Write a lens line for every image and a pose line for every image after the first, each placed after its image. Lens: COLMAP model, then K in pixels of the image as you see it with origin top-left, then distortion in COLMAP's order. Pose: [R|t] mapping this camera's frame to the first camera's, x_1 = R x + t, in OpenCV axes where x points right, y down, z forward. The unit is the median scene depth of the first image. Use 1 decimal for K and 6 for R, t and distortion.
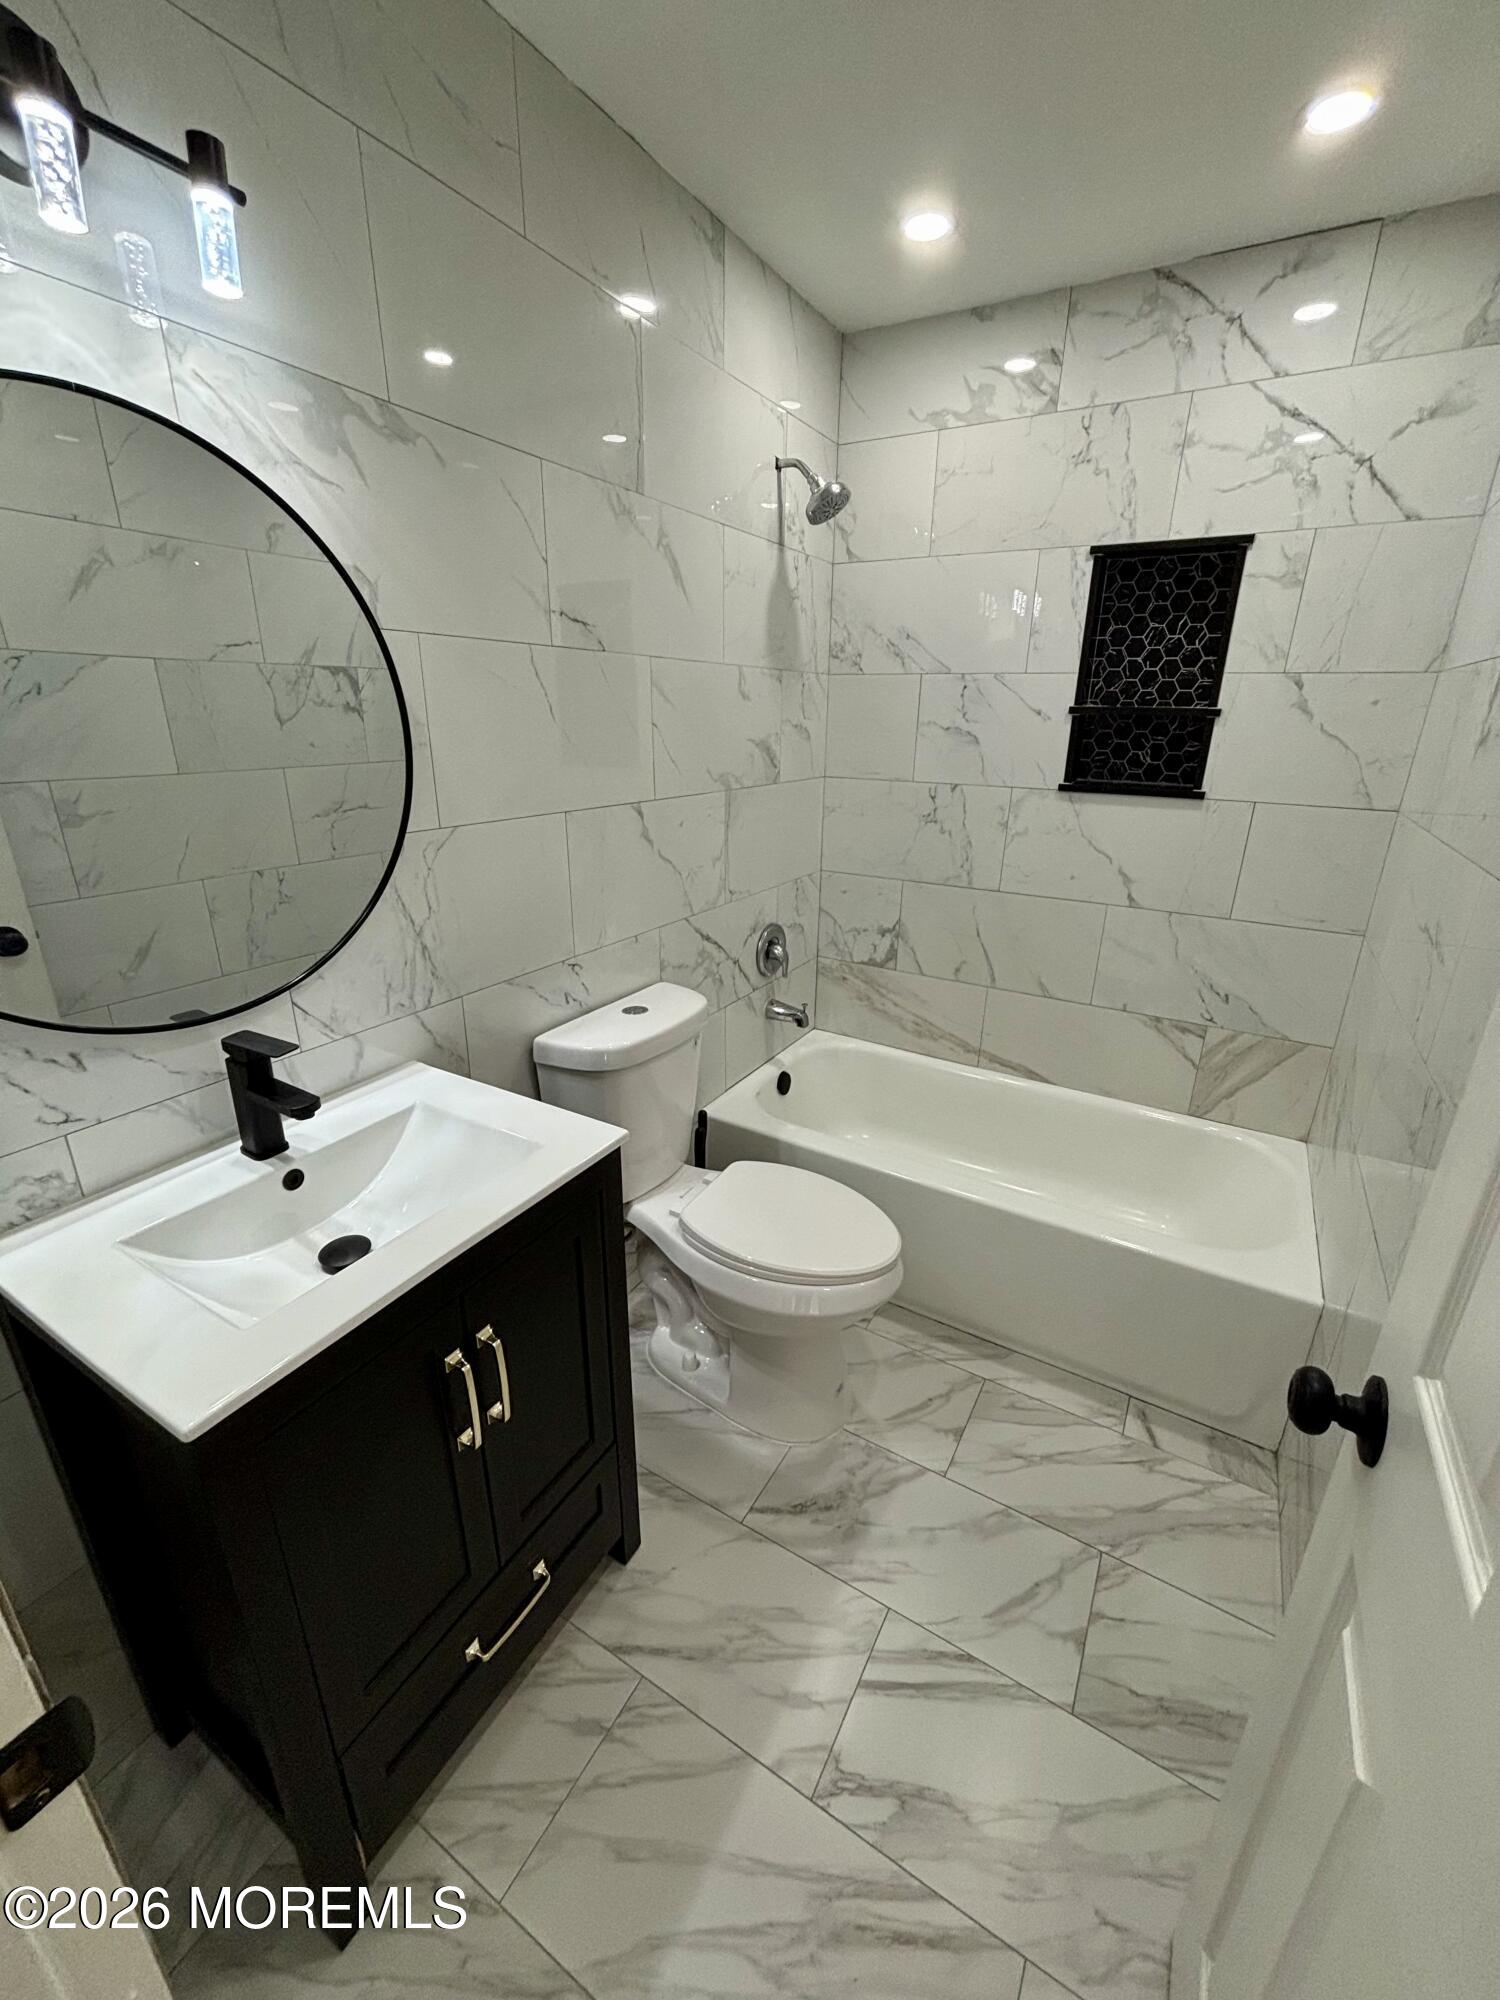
lens RADIAL K [[814.0, 0, 744.2], [0, 814.0, 1005.3], [0, 0, 1]] dist [-0.015433, 0.001160]
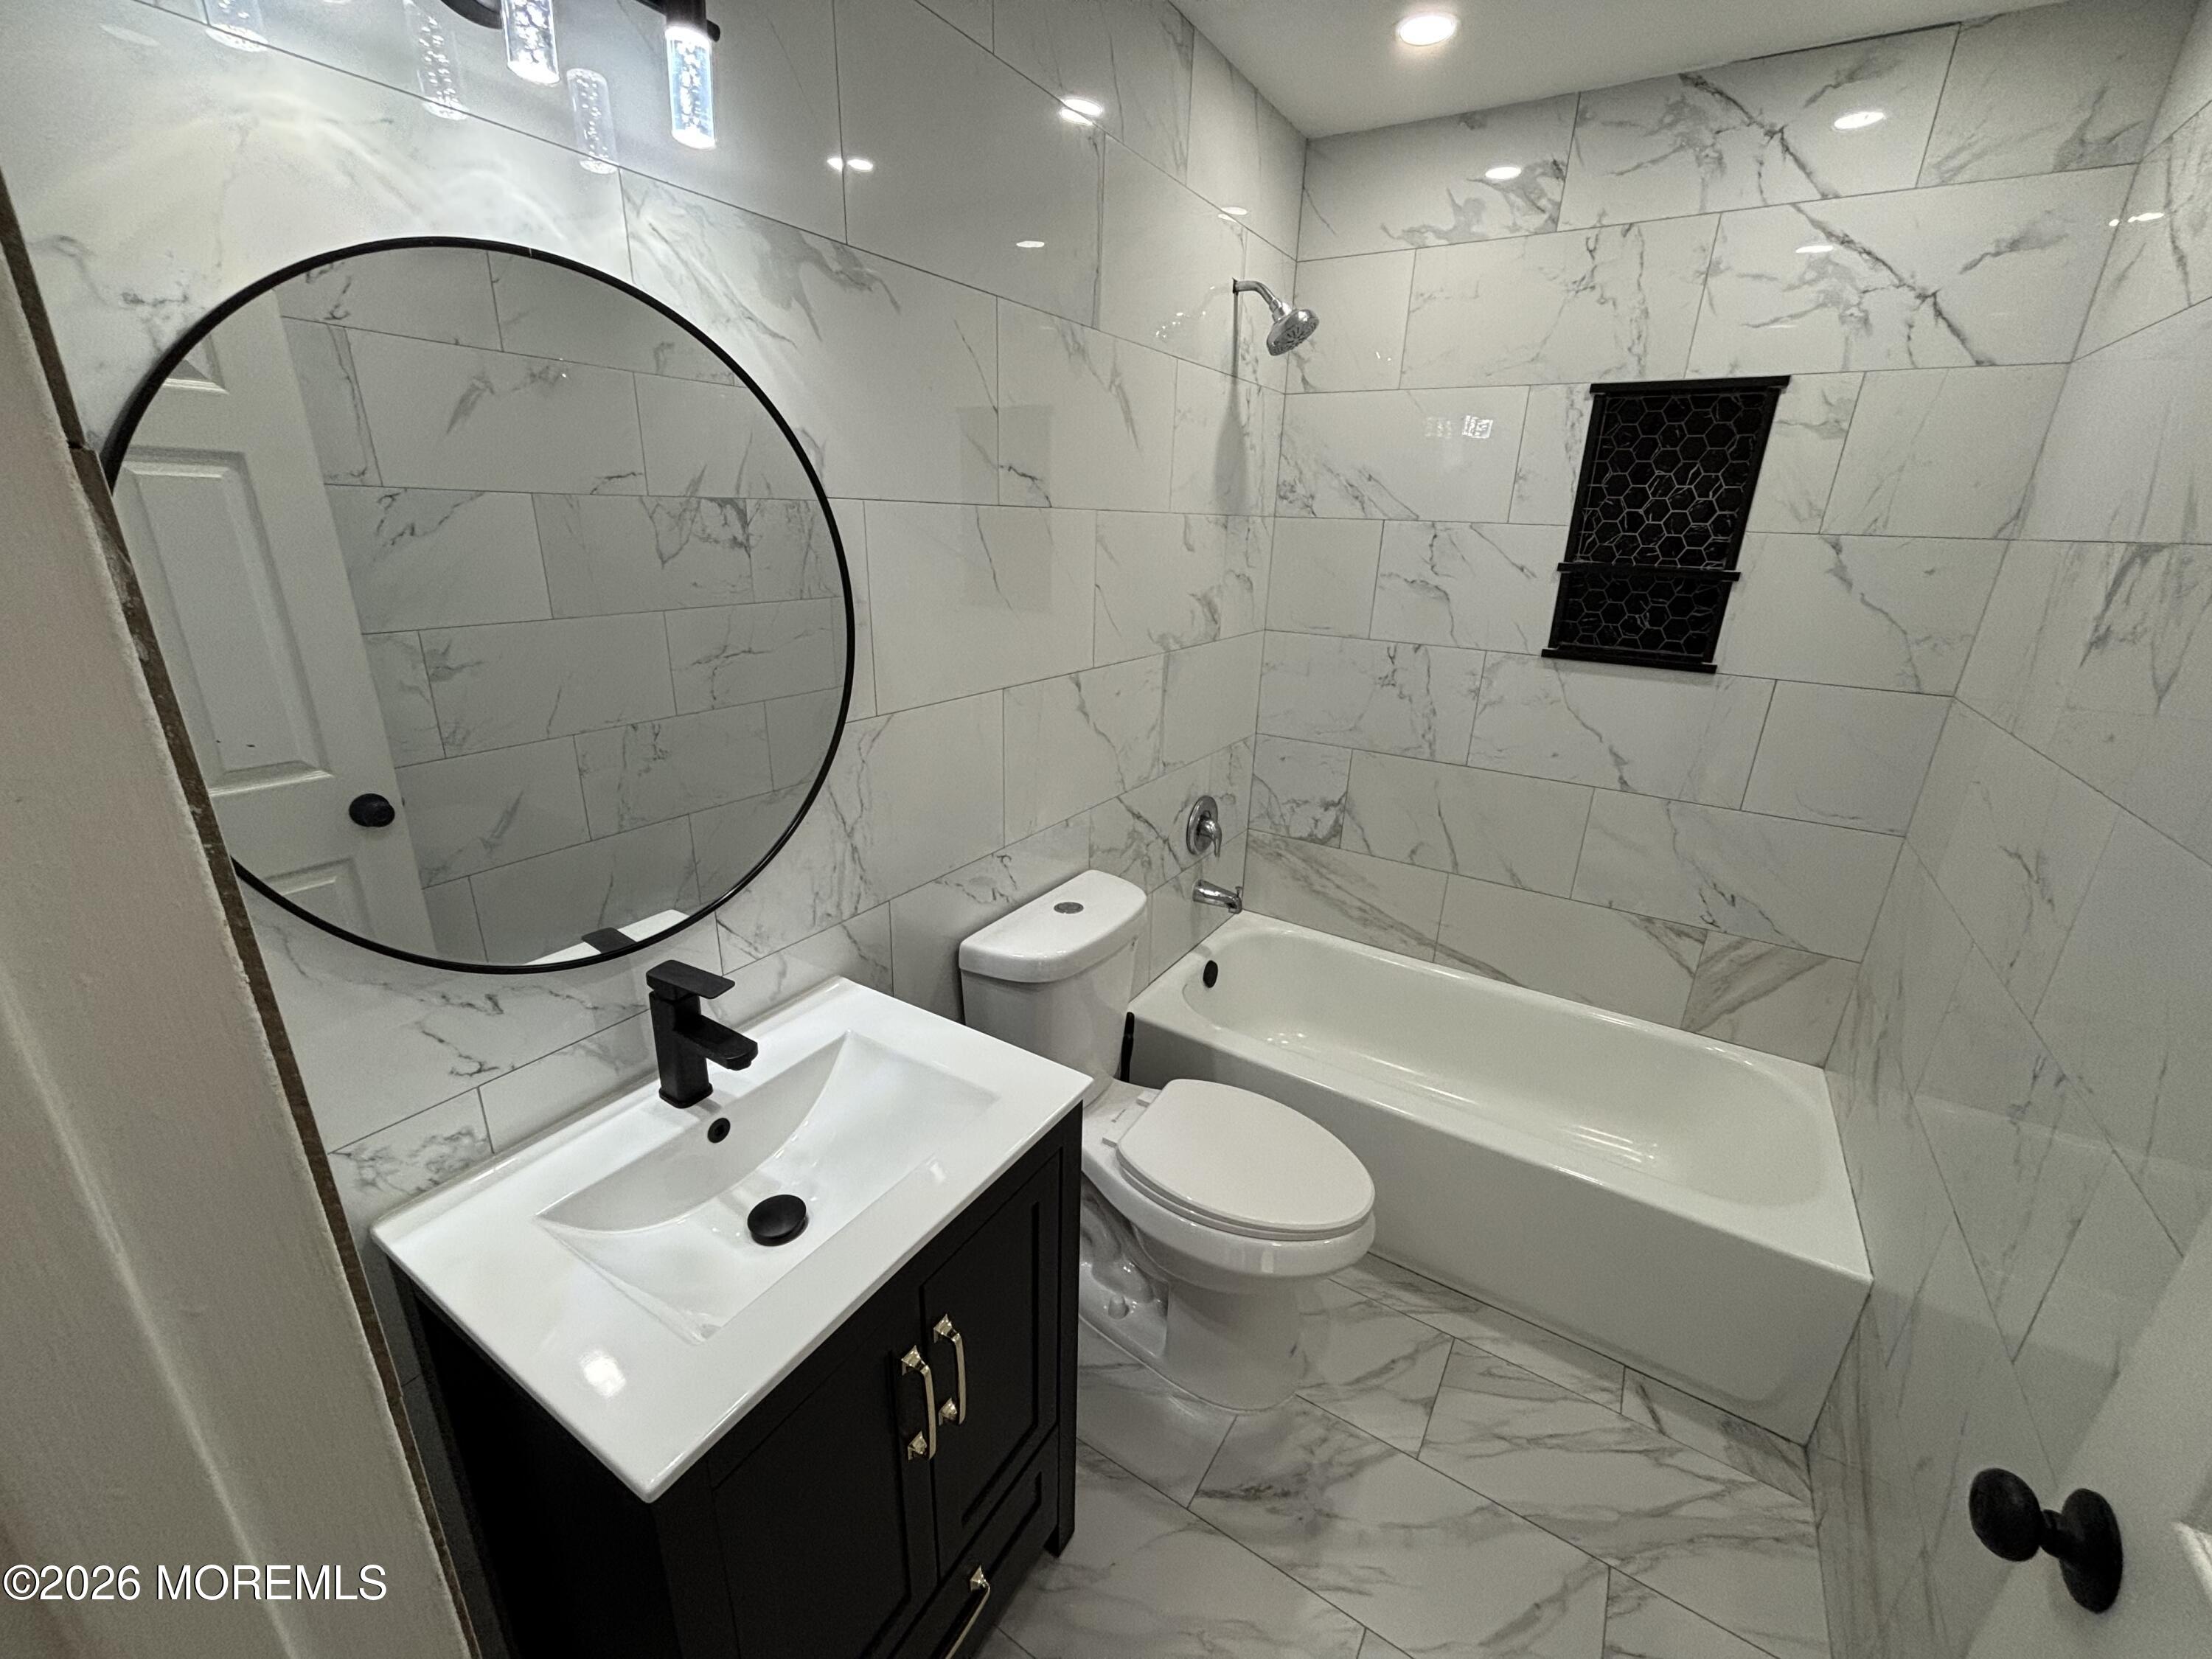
lens RADIAL K [[900.3, 0, 1085.7], [0, 900.3, 828.8], [0, 0, 1]] dist [-0.015433, 0.001160]
pose [[0.999263, 0.024217, -0.029770, -0.094536], [-0.024537, 0.999644, -0.010437, -0.074731], [0.029506, 0.011160, 0.999502, 0.025917]]
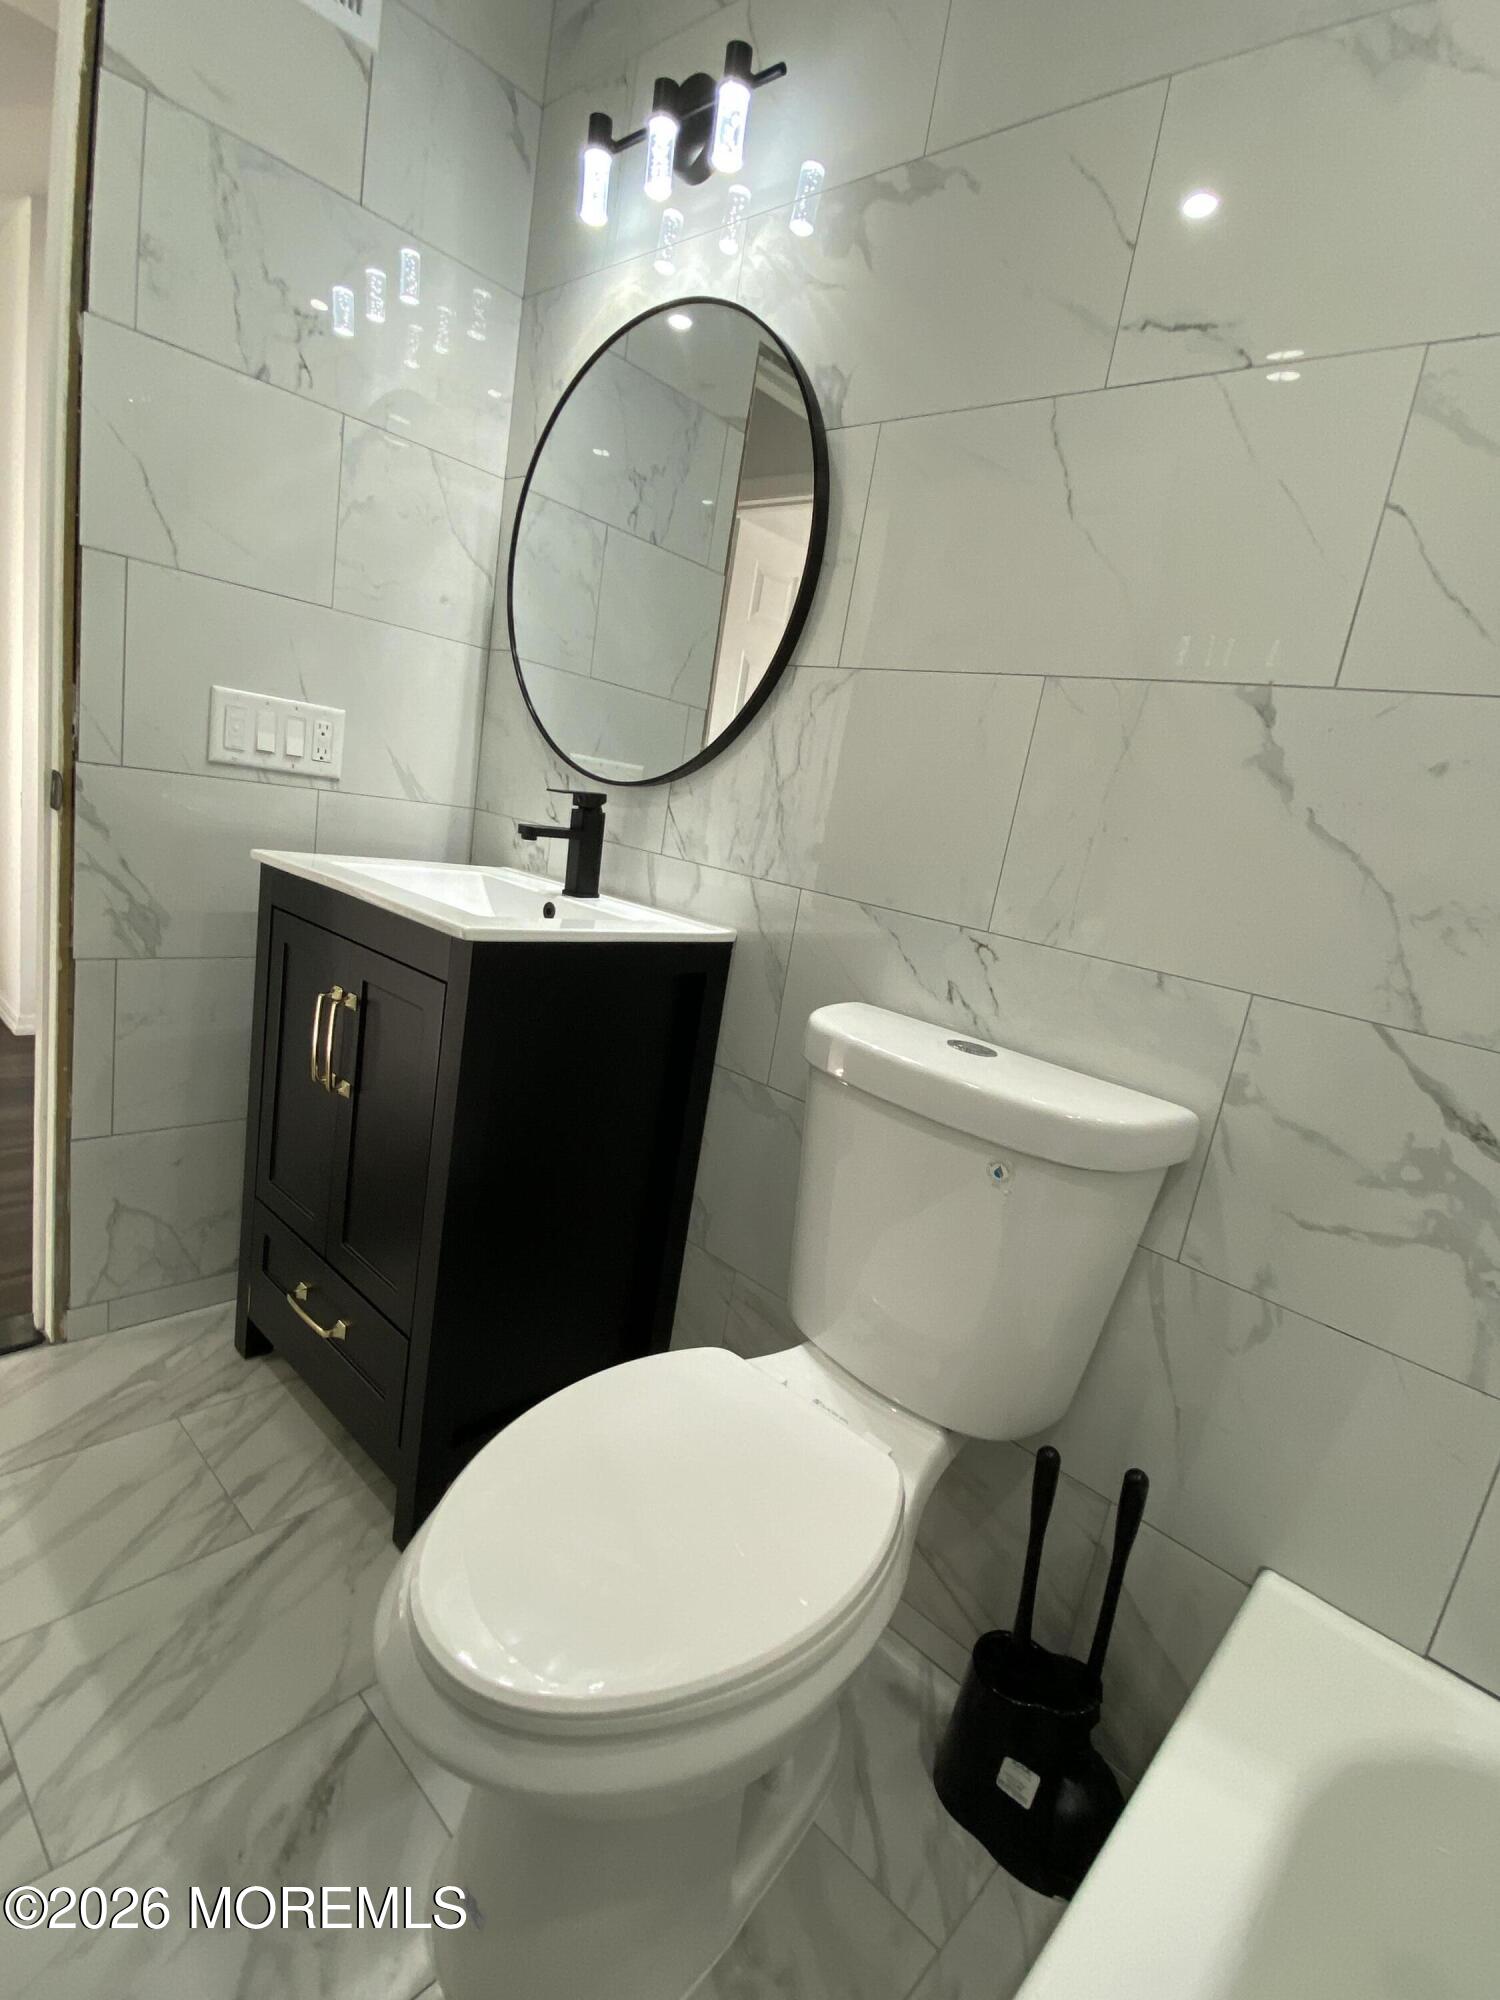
lens RADIAL K [[947.0, 0, 737.0], [0, 947.0, 1008.7], [0, 0, 1]] dist [-0.005512, -0.003055]
pose [[-0.203647, 0.165579, -0.964941, 0.498158], [-0.483524, 0.839998, 0.246185, -0.095827], [0.851312, 0.516707, -0.091001, 0.968246]]
